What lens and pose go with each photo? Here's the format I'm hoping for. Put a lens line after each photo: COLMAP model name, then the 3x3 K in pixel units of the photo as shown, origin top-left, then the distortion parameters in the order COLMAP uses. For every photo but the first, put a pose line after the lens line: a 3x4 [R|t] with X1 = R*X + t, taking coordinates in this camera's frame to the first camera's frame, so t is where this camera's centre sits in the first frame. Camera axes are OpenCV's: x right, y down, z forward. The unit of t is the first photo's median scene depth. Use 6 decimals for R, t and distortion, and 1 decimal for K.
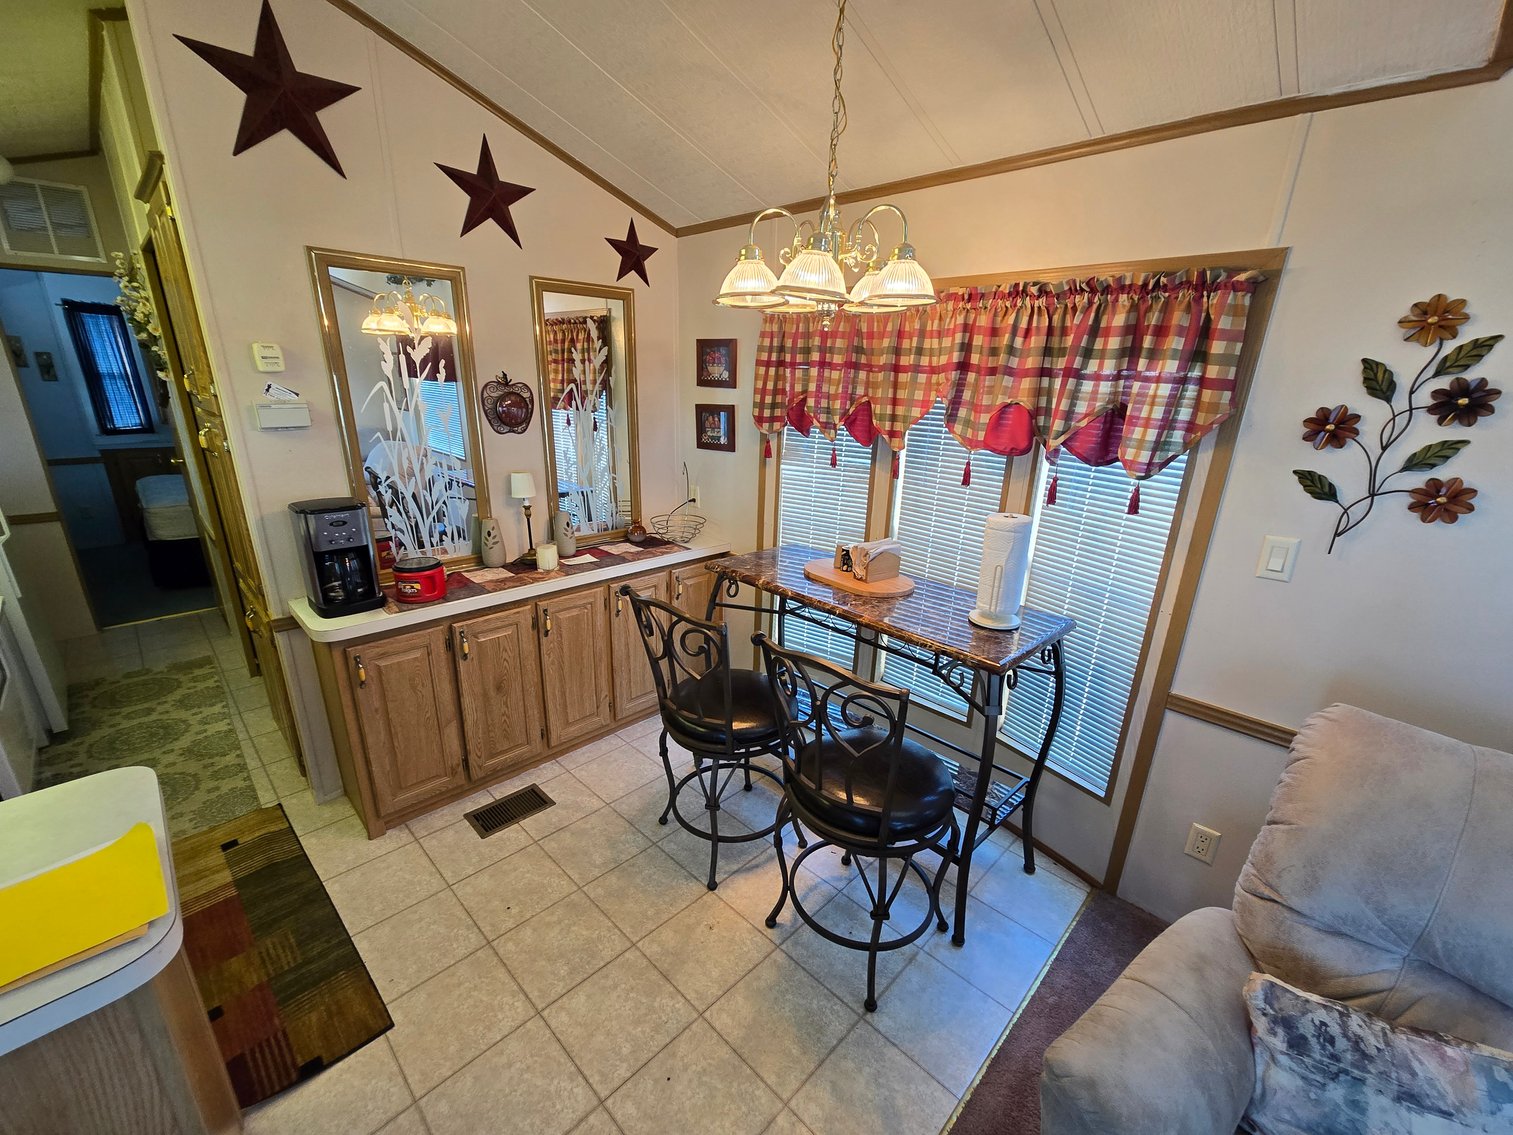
lens RADIAL K [[624.3, 0, 752.5], [0, 624.3, 588.0], [0, 0, 1]] dist [-0.000039, -0.000347]
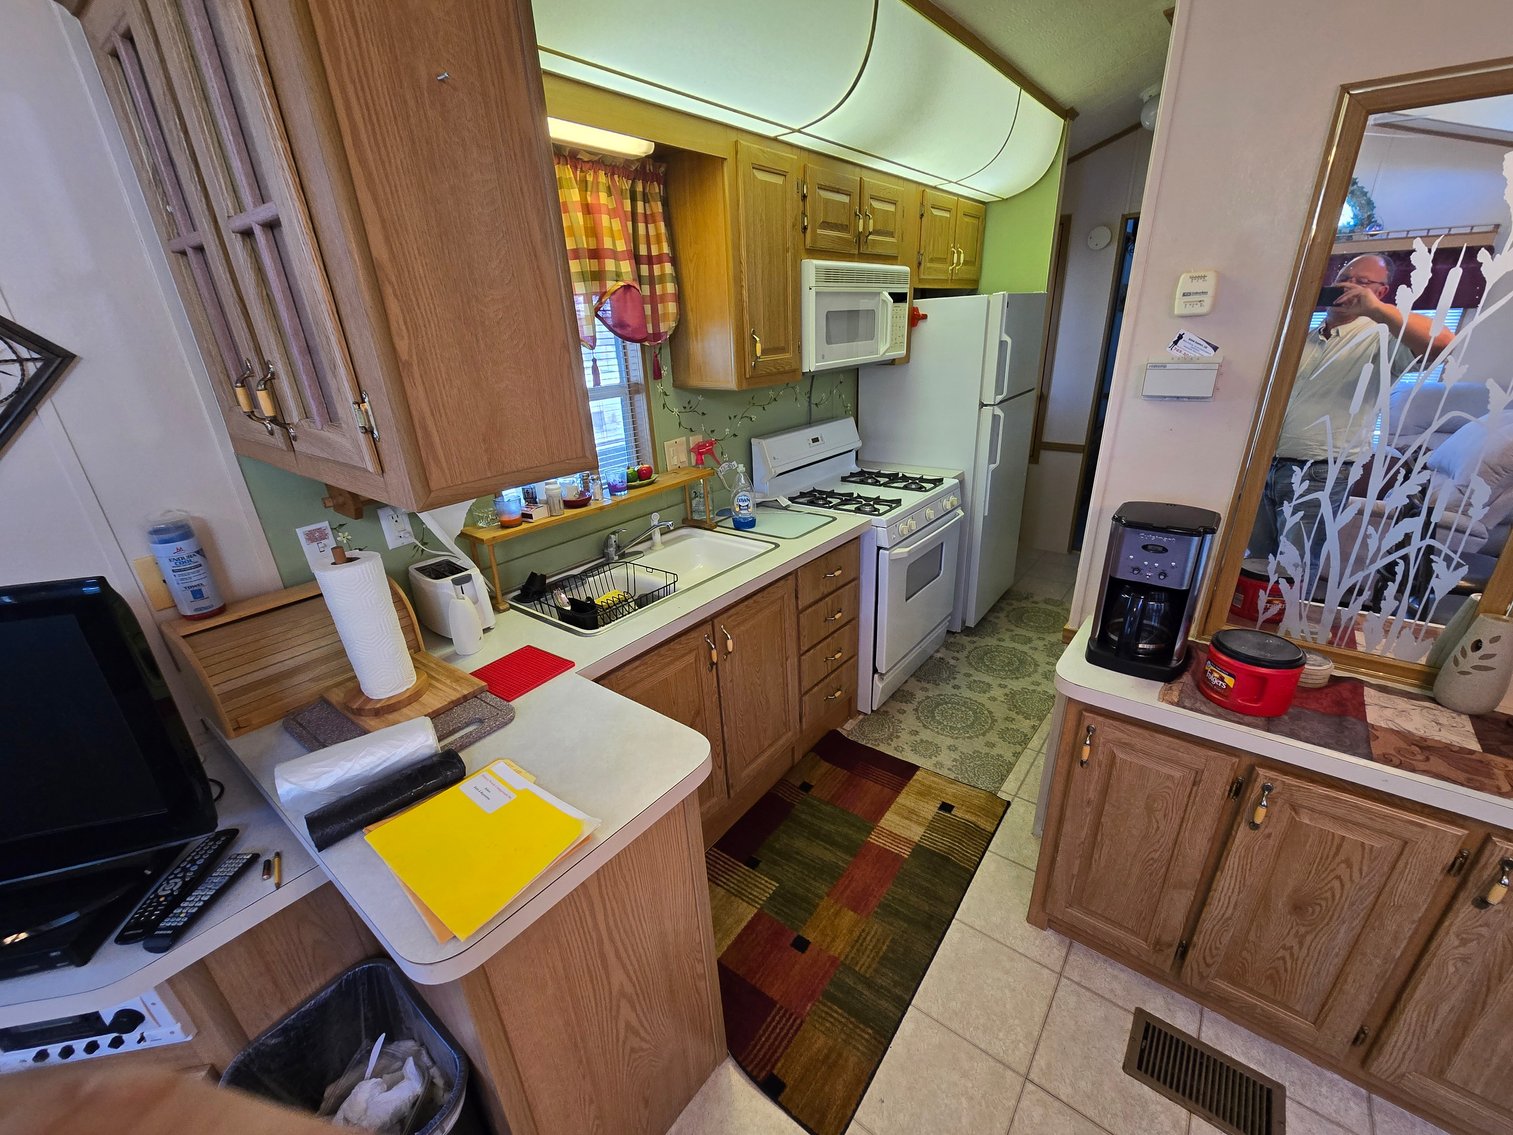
lens RADIAL K [[624.3, 0, 762.0], [0, 624.3, 588.7], [0, 0, 1]] dist [-0.000039, -0.000347]
pose [[0.126636, 0.365791, -0.922042, -0.077131], [-0.279063, 0.905121, 0.320750, -0.149436], [0.951886, 0.216689, 0.216699, 0.428429]]
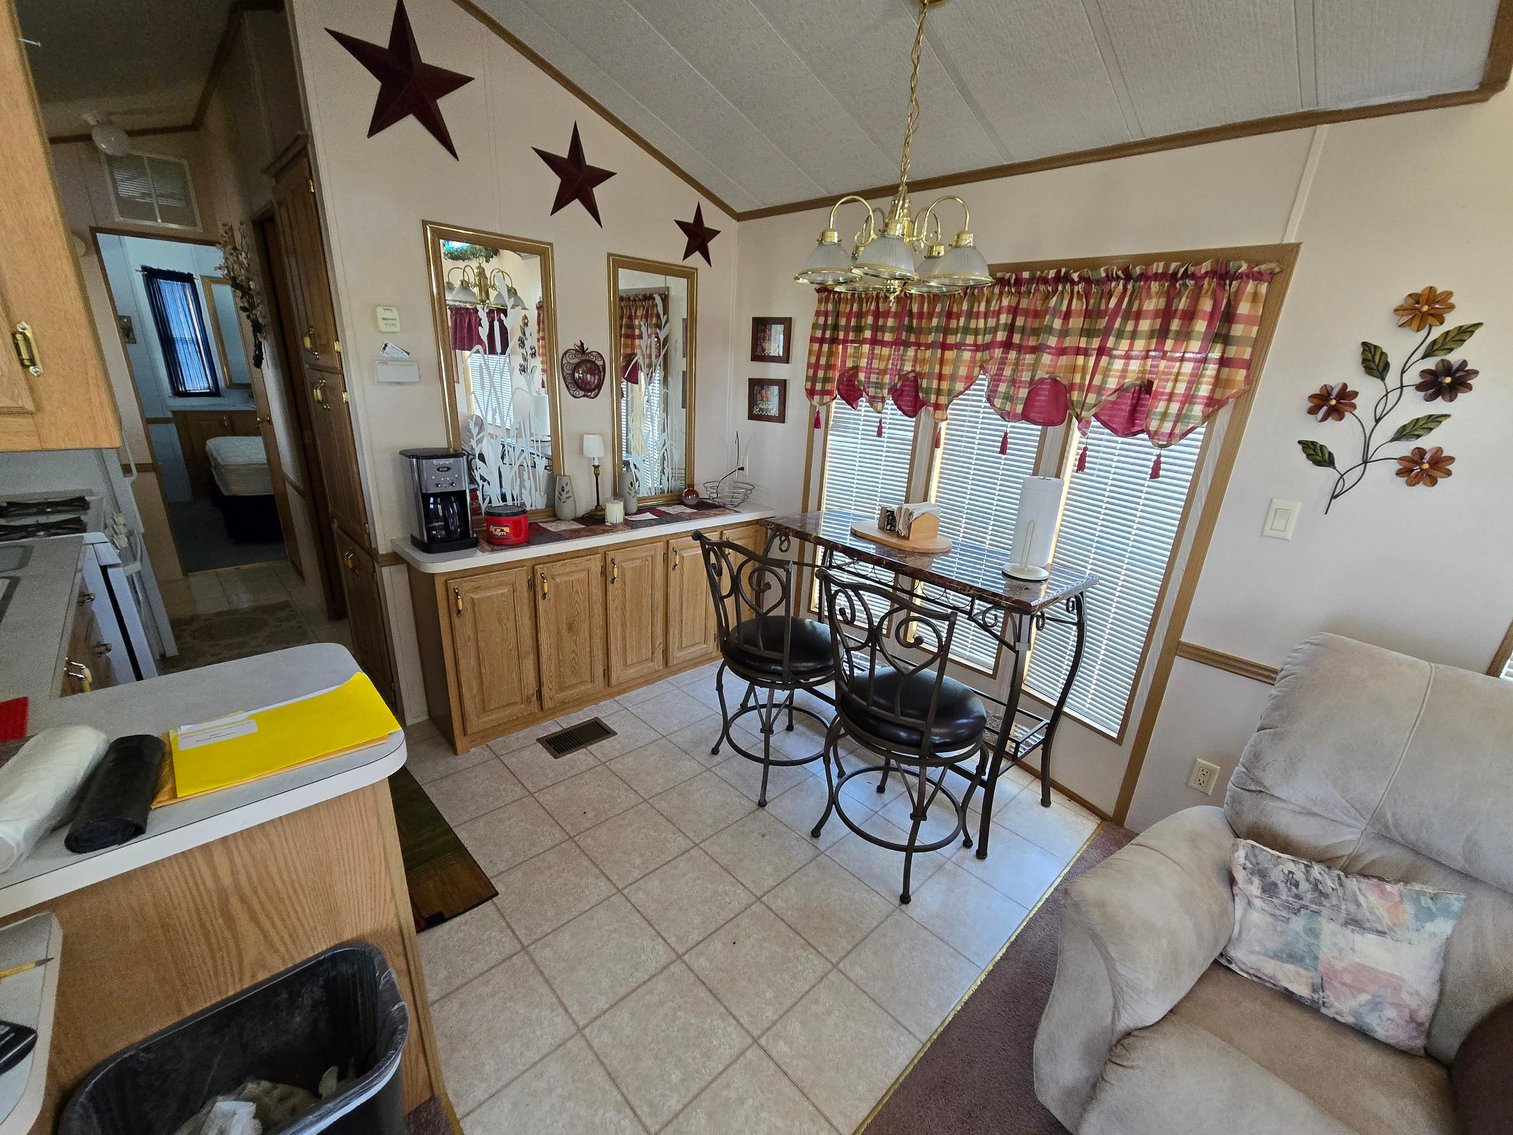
lens RADIAL K [[624.3, 0, 757.3], [0, 624.3, 590.2], [0, 0, 1]] dist [-0.000039, -0.000347]
pose [[0.999337, 0.033655, -0.013895, -0.068992], [-0.033386, 0.999259, 0.019170, 0.069250], [0.014530, -0.018693, 0.999720, -0.115075]]
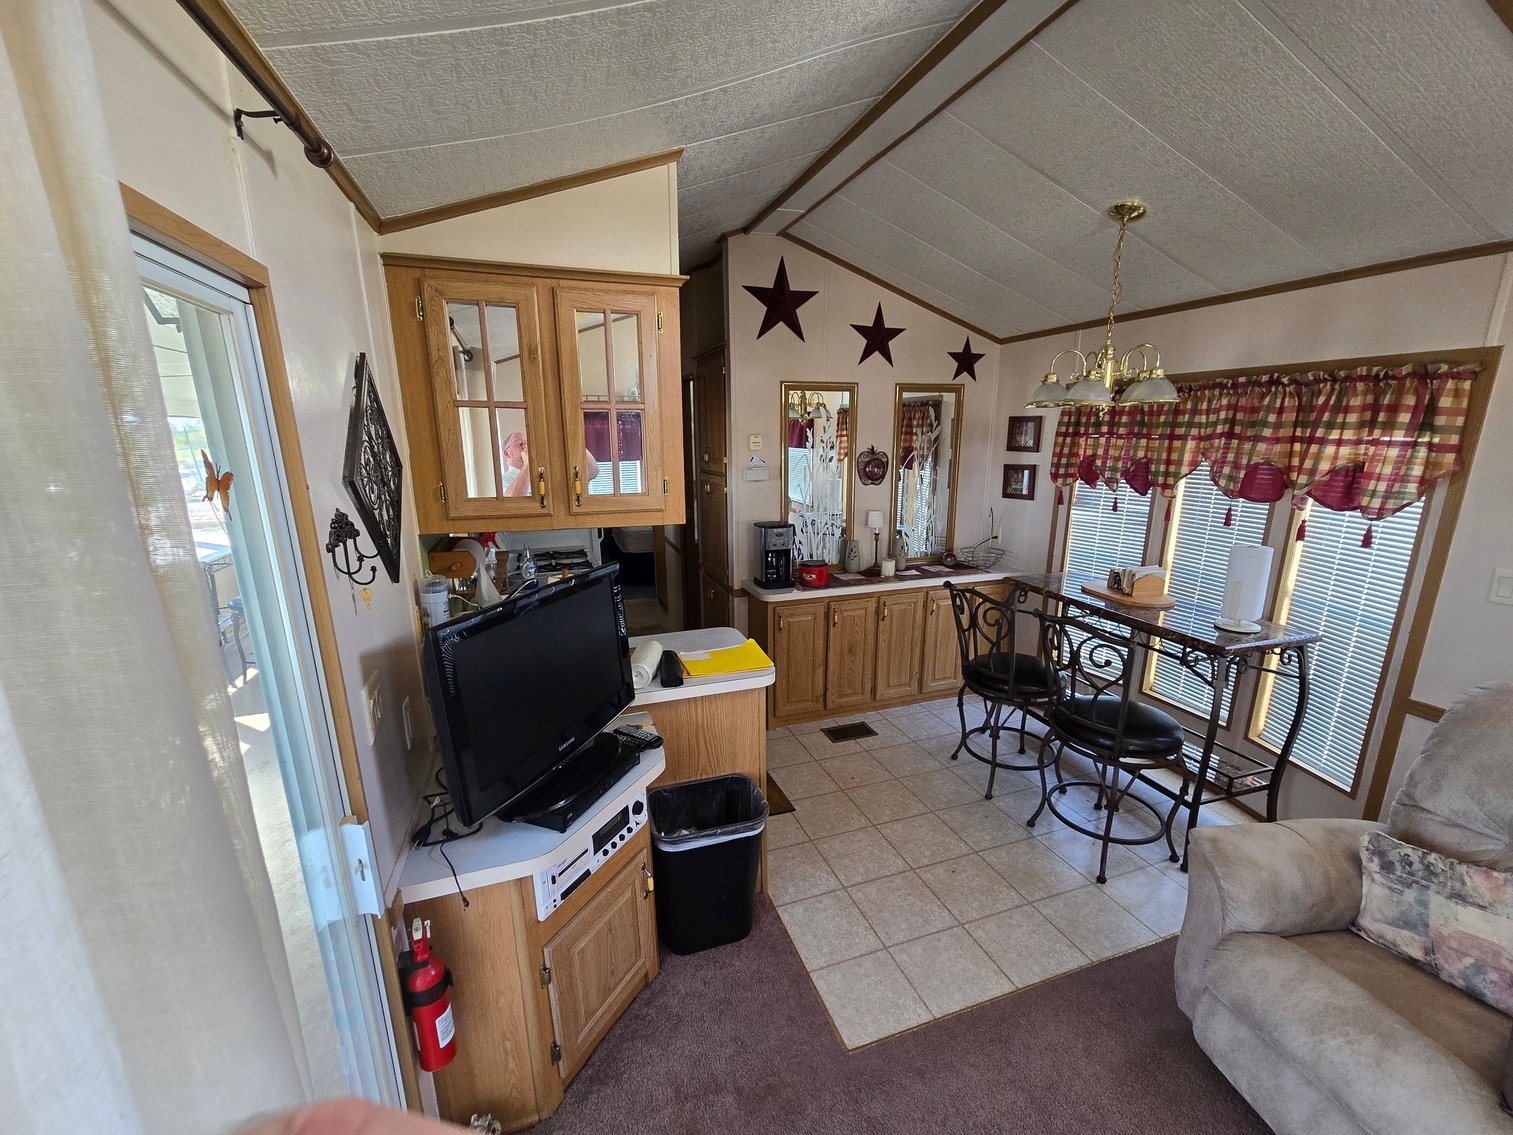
lens RADIAL K [[624.3, 0, 761.3], [0, 624.3, 591.8], [0, 0, 1]] dist [-0.000039, -0.000347]
pose [[0.903760, 0.075932, -0.421250, 0.029304], [-0.109488, 0.992409, -0.056014, 0.143881], [0.413799, 0.096745, 0.905213, -0.531782]]
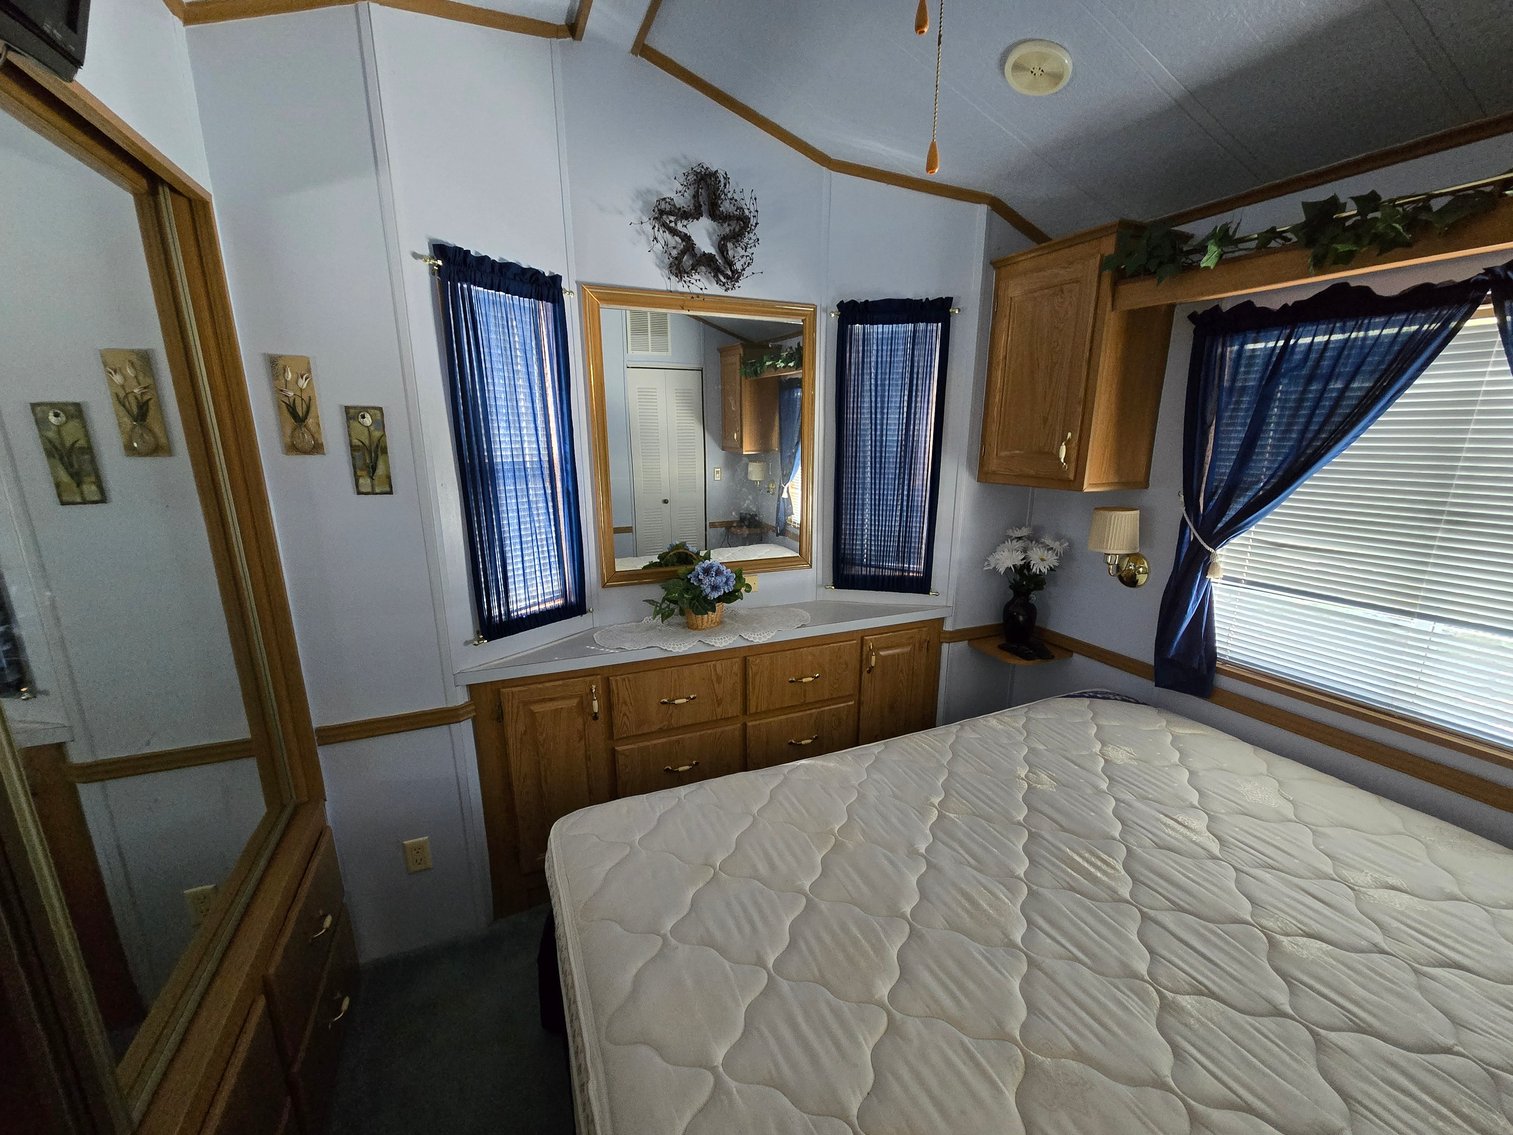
lens RADIAL K [[624.3, 0, 762.1], [0, 624.3, 588.7], [0, 0, 1]] dist [-0.000039, -0.000347]
pose [[0.931363, 0.062825, -0.358632, -1.817755], [-0.092020, 0.993639, -0.064911, -0.621940], [0.352272, 0.093457, 0.931220, 1.717194]]
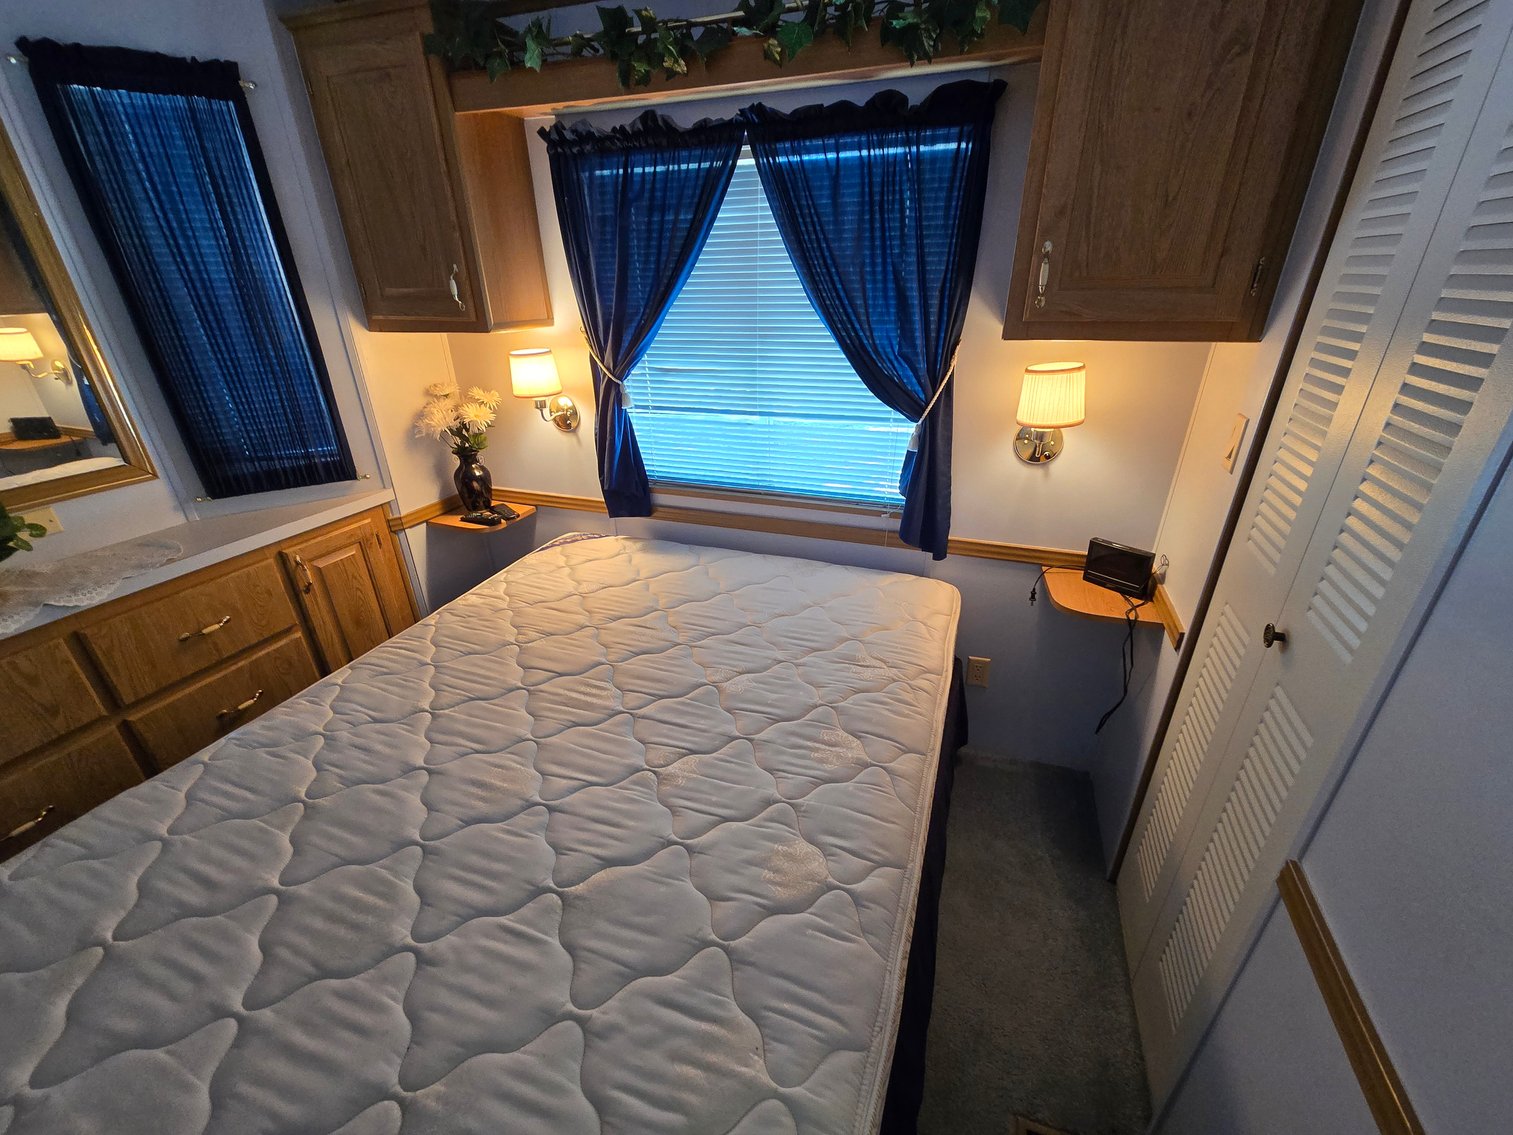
lens RADIAL K [[624.3, 0, 756.2], [0, 624.3, 583.7], [0, 0, 1]] dist [-0.000039, -0.000347]
pose [[0.907668, -0.217208, 0.359109, -1.769480], [0.168374, 0.972239, 0.162485, -0.612029], [-0.384432, -0.087018, 0.919043, 1.767064]]
